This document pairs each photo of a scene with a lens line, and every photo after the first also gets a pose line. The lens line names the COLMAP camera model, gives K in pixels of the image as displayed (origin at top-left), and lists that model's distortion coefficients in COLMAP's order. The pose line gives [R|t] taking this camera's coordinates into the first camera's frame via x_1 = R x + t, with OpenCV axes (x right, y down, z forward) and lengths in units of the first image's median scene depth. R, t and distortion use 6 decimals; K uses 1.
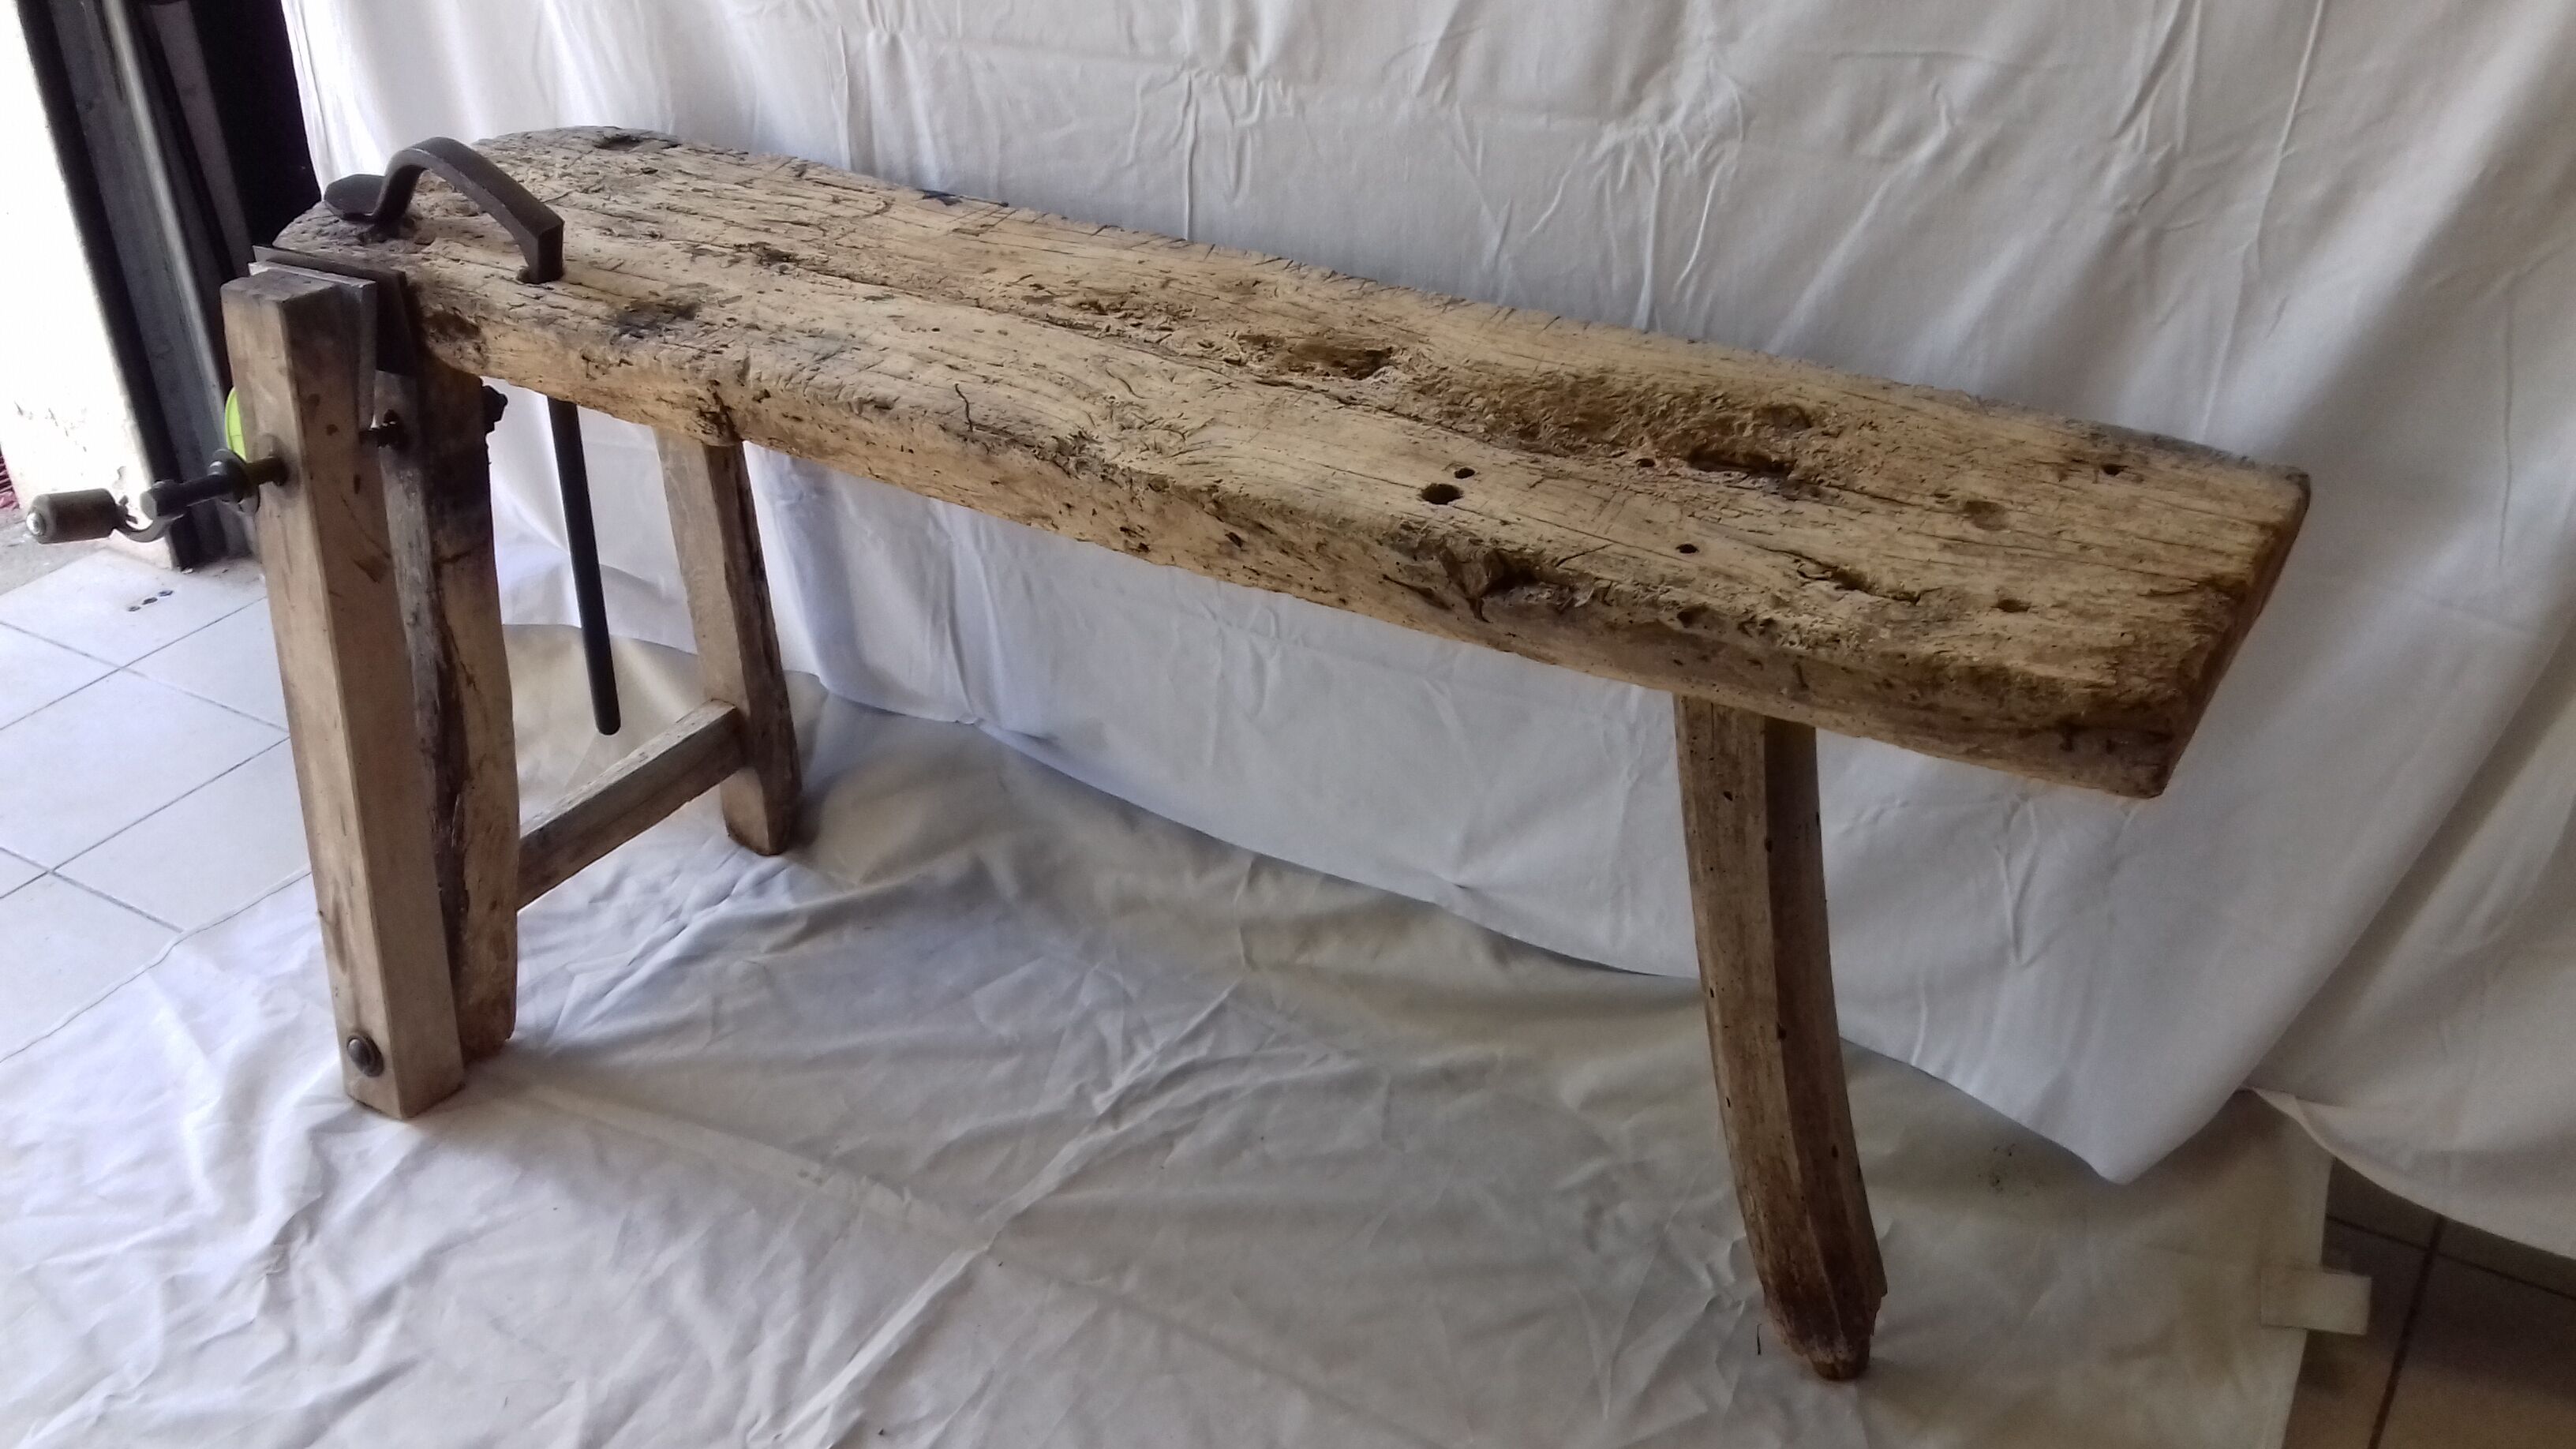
lens RADIAL K [[2396.0, 0, 1289.4], [0, 2396.0, 638.9], [0, 0, 1]] dist [-0.053730, -0.002317]
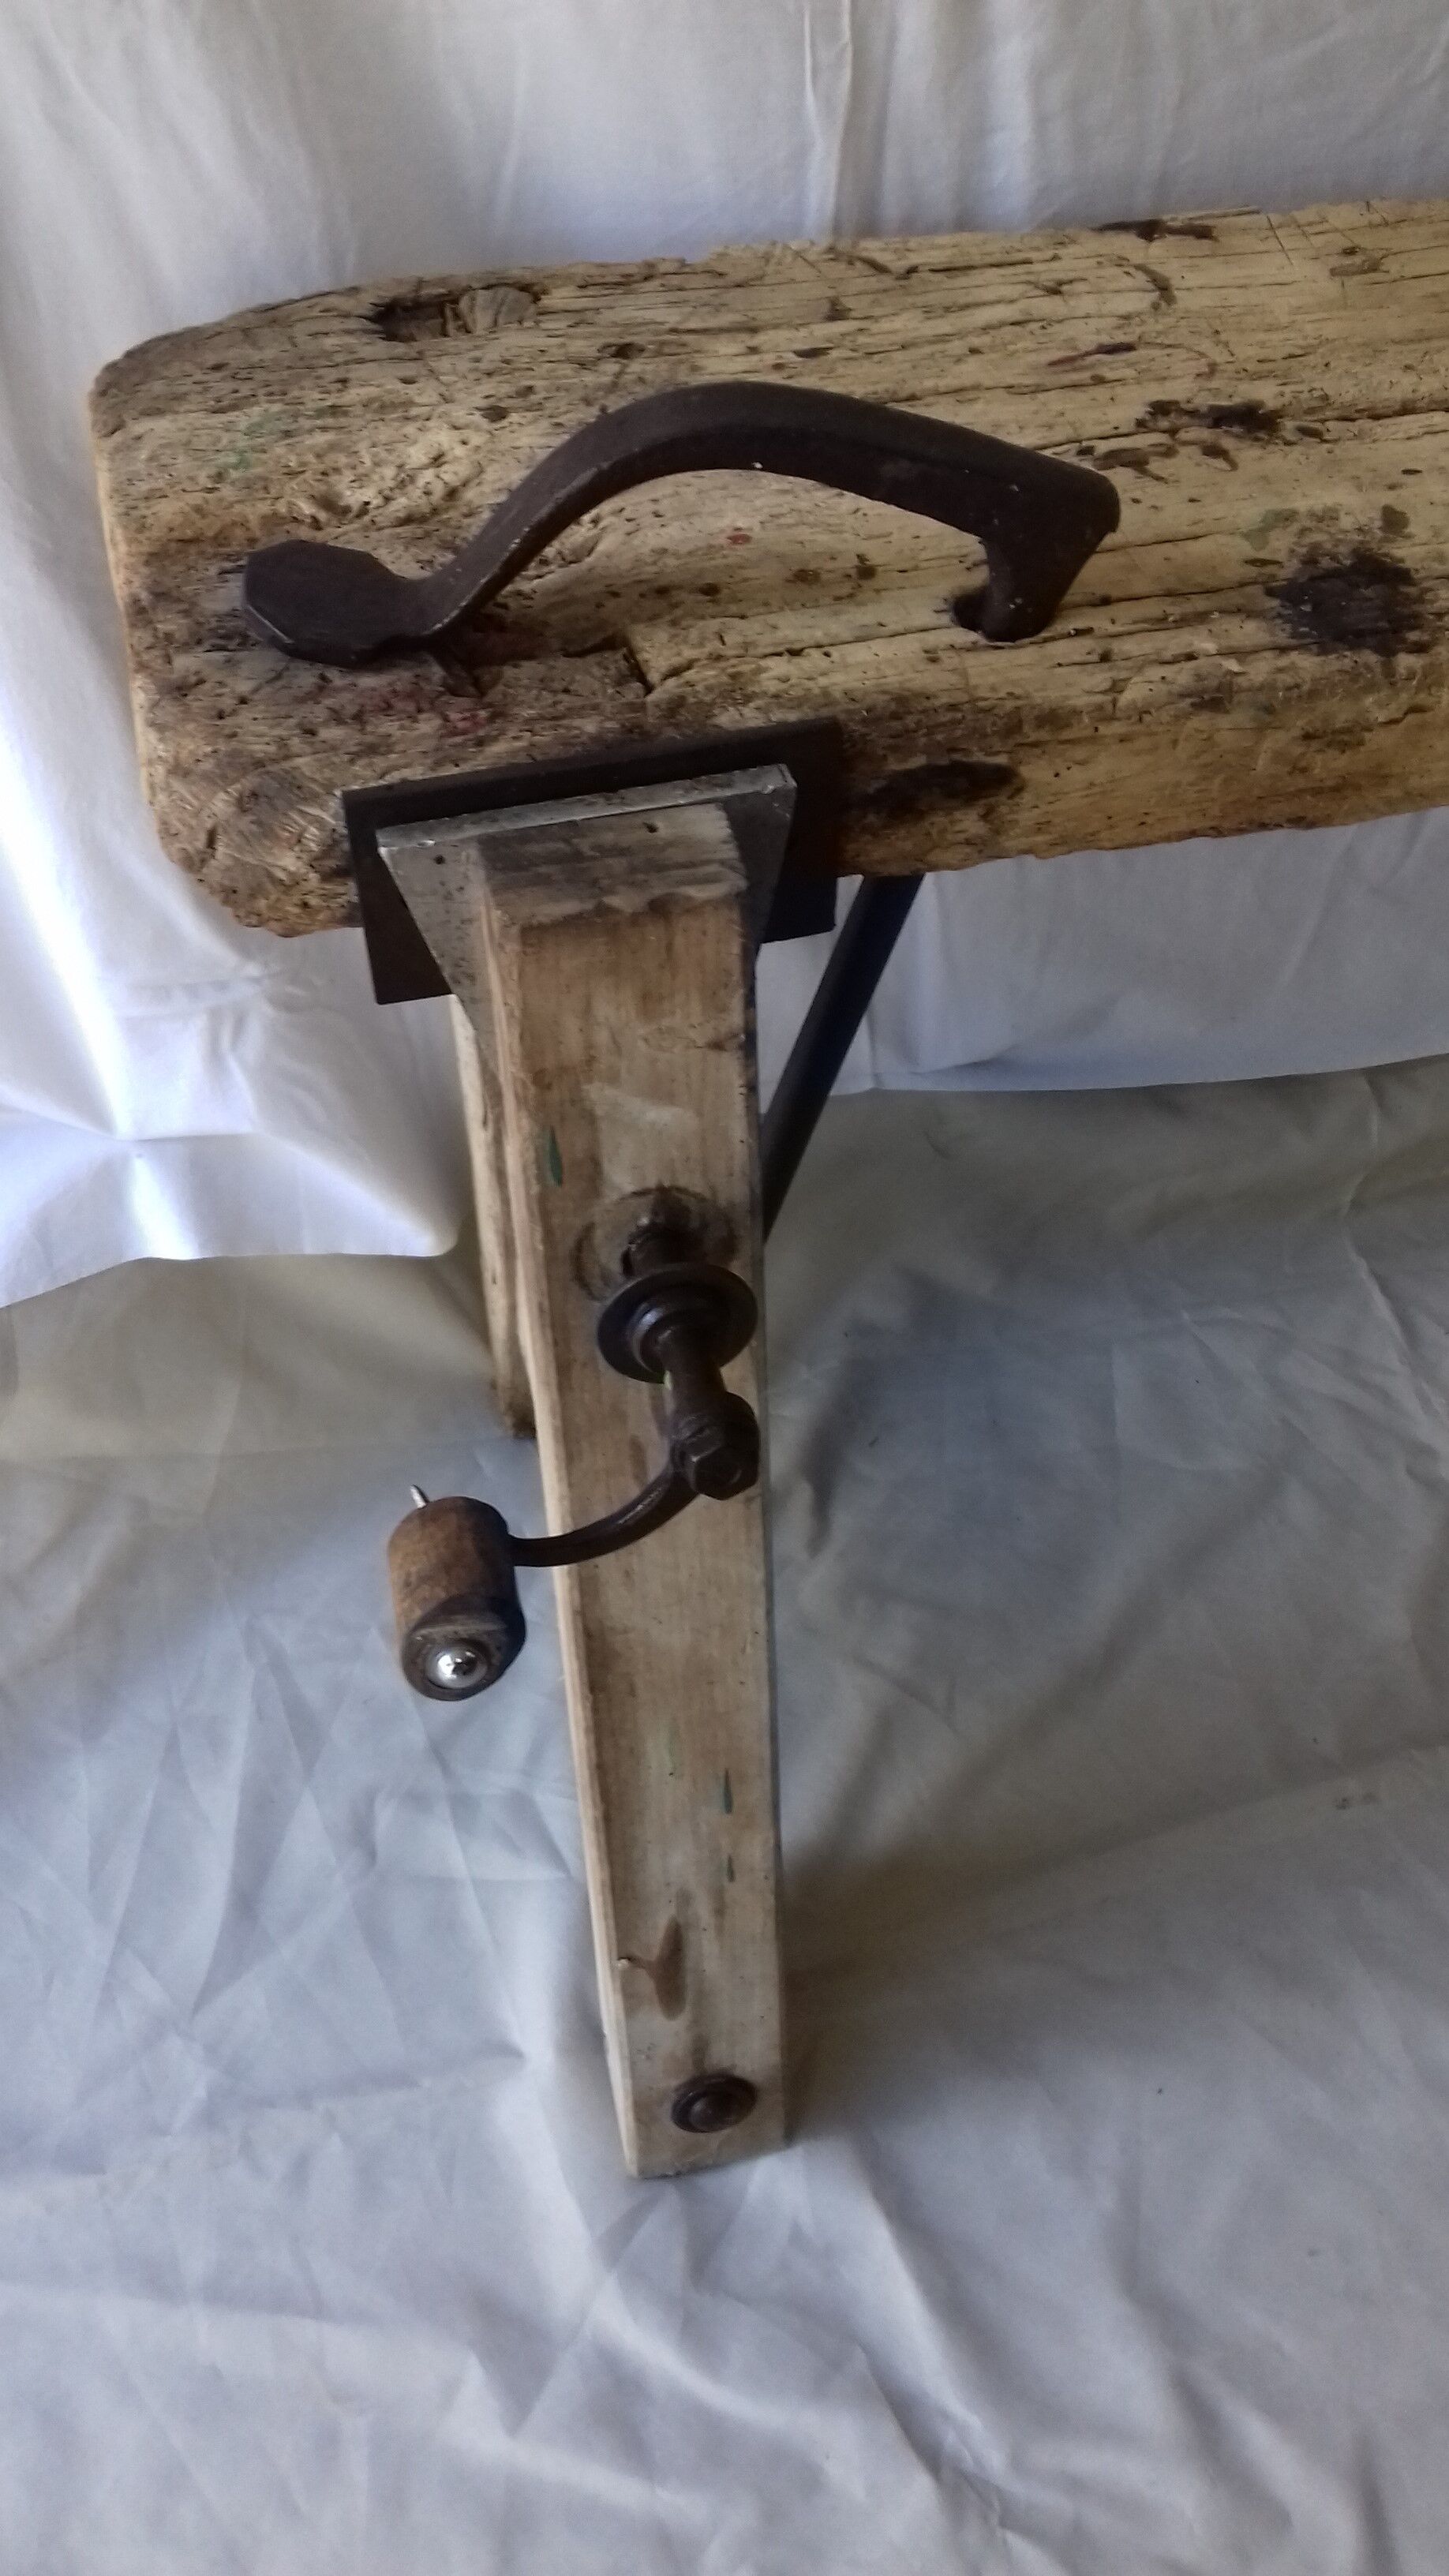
lens RADIAL K [[2457.5, 0, 633.9], [0, 2457.5, 1213.2], [0, 0, 1]] dist [0.072048, -0.161503]
pose [[0.721829, -0.473480, 0.504757, -0.610480], [0.316590, 0.874464, 0.367537, -0.229828], [-0.615414, -0.105498, 0.781112, 0.599605]]
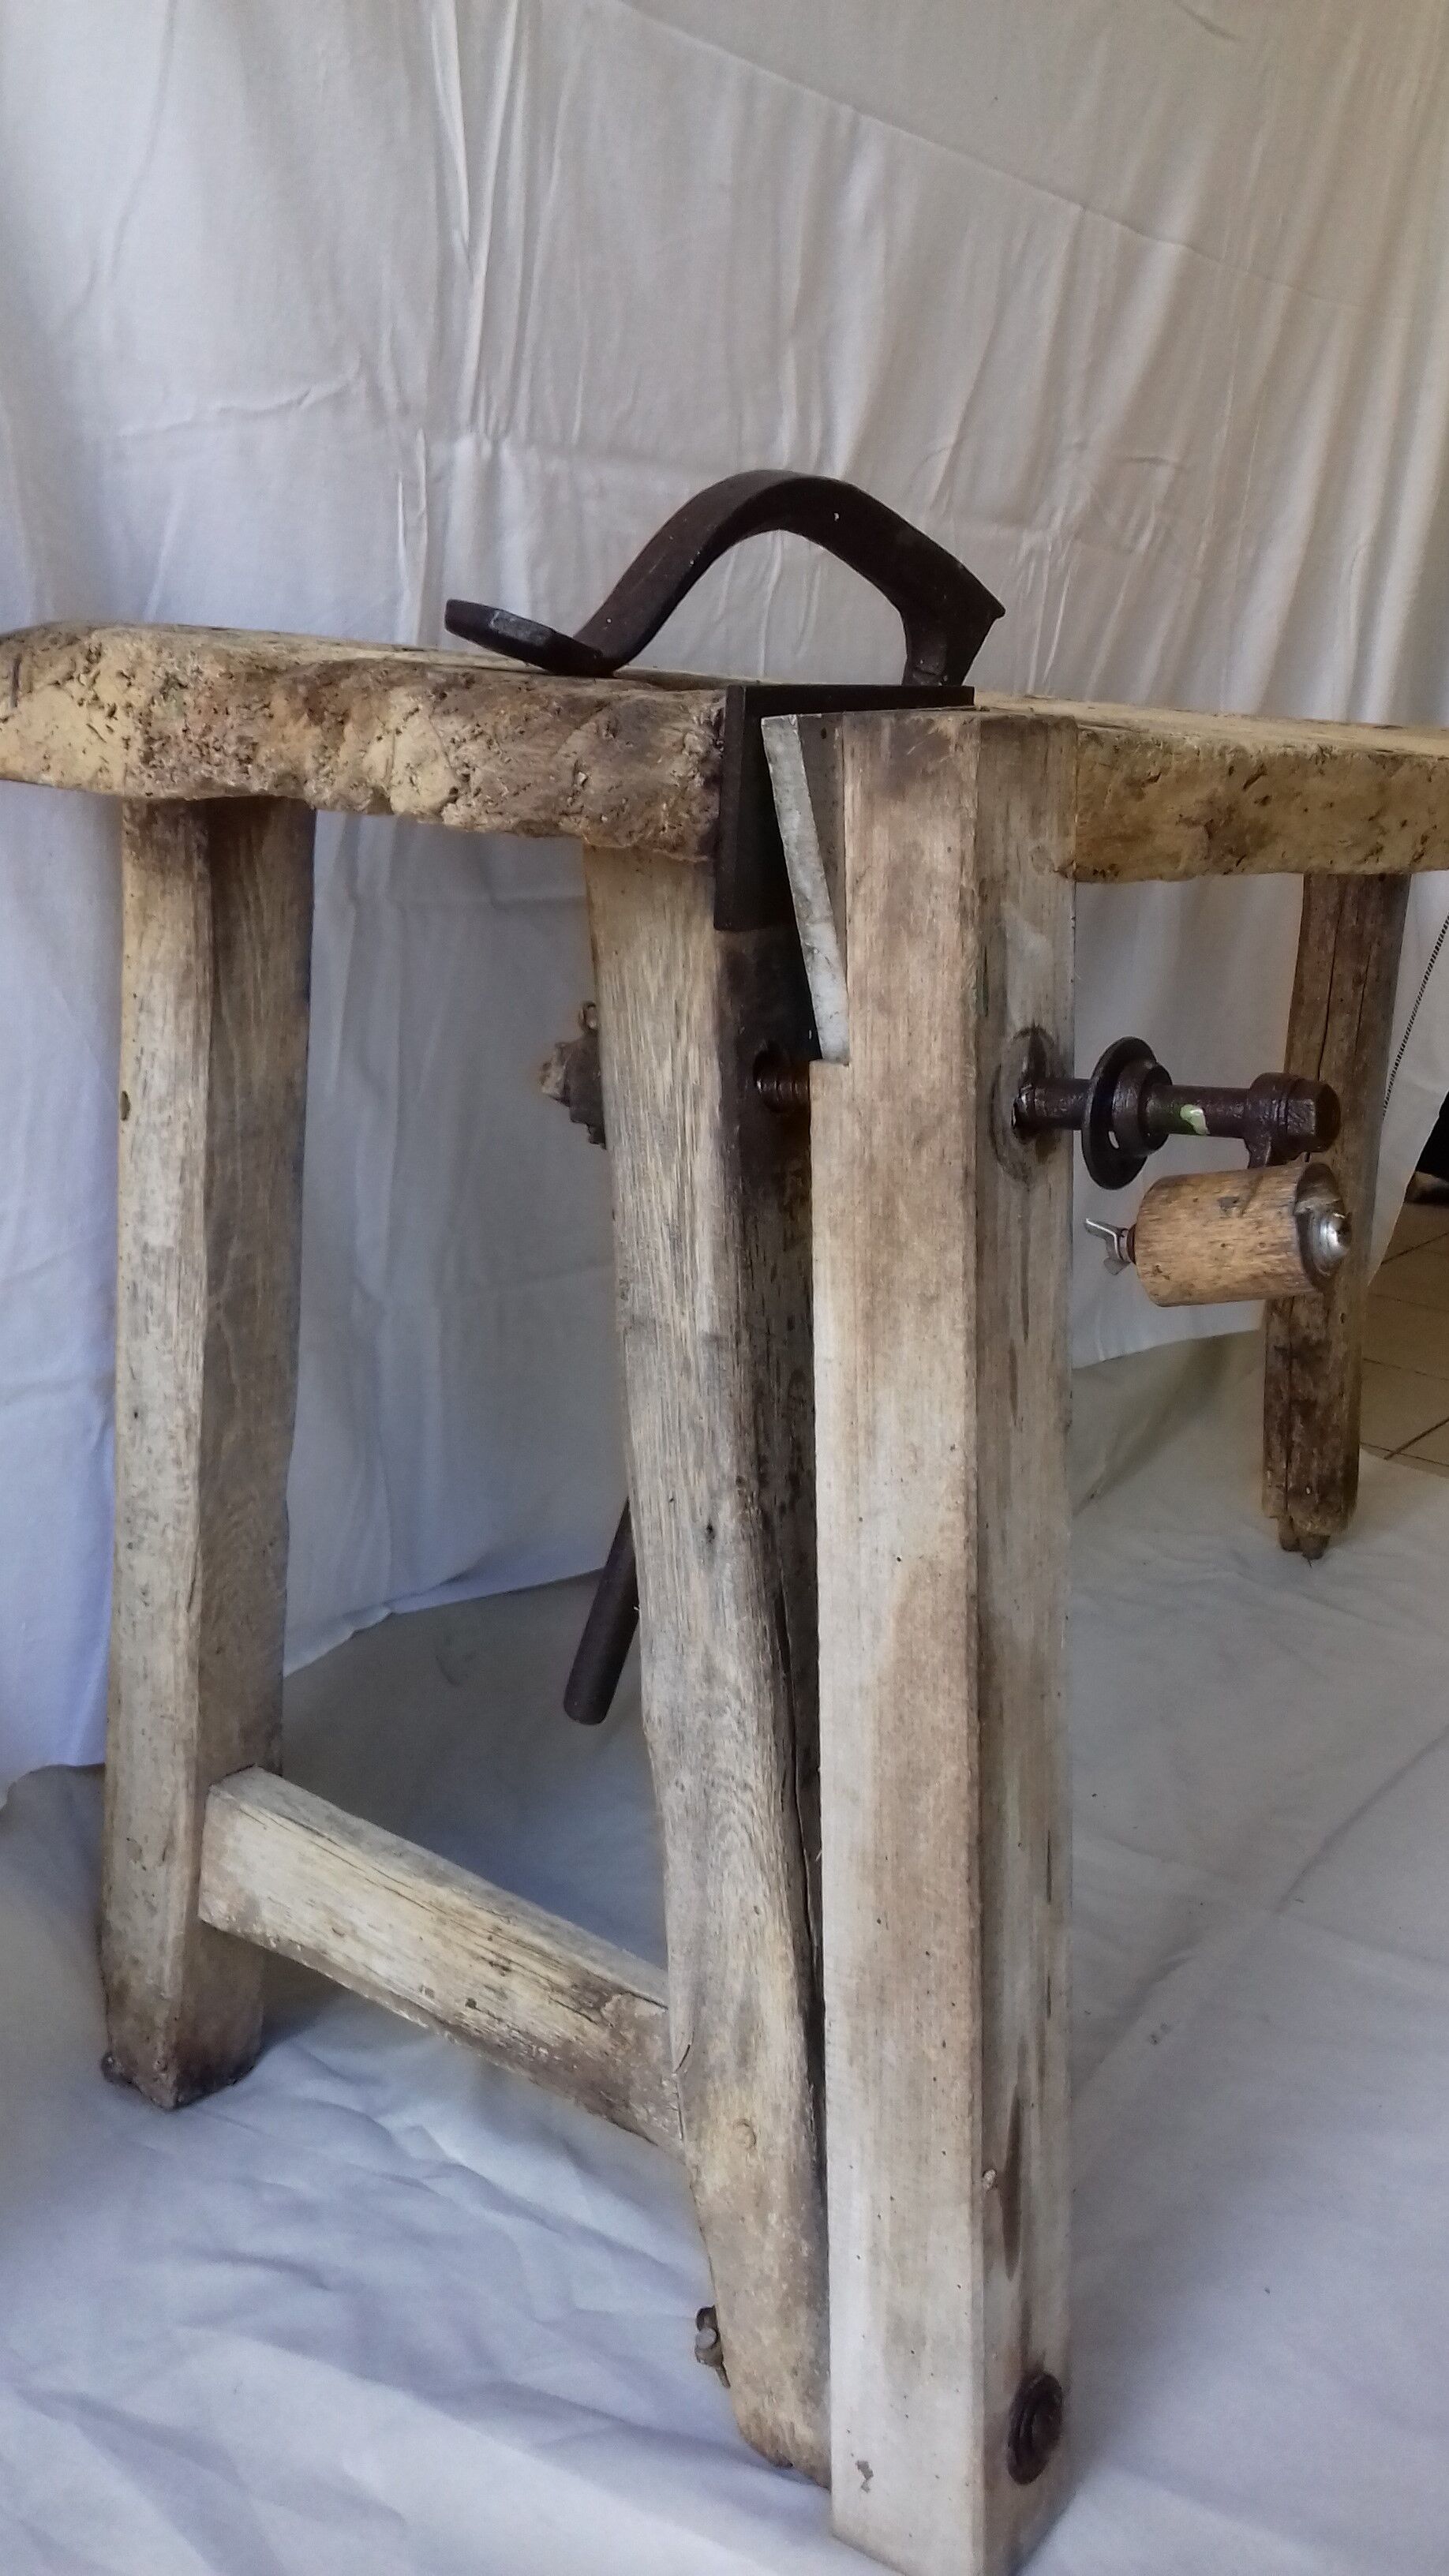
lens RADIAL K [[2359.7, 0, 640.0], [0, 2359.7, 1183.7], [0, 0, 1]] dist [0.097242, -0.193791]
pose [[0.096987, -0.192056, 0.976580, -0.829245], [0.408856, 0.902281, 0.136840, -0.142241], [-0.907431, 0.386009, 0.166033, 0.926543]]
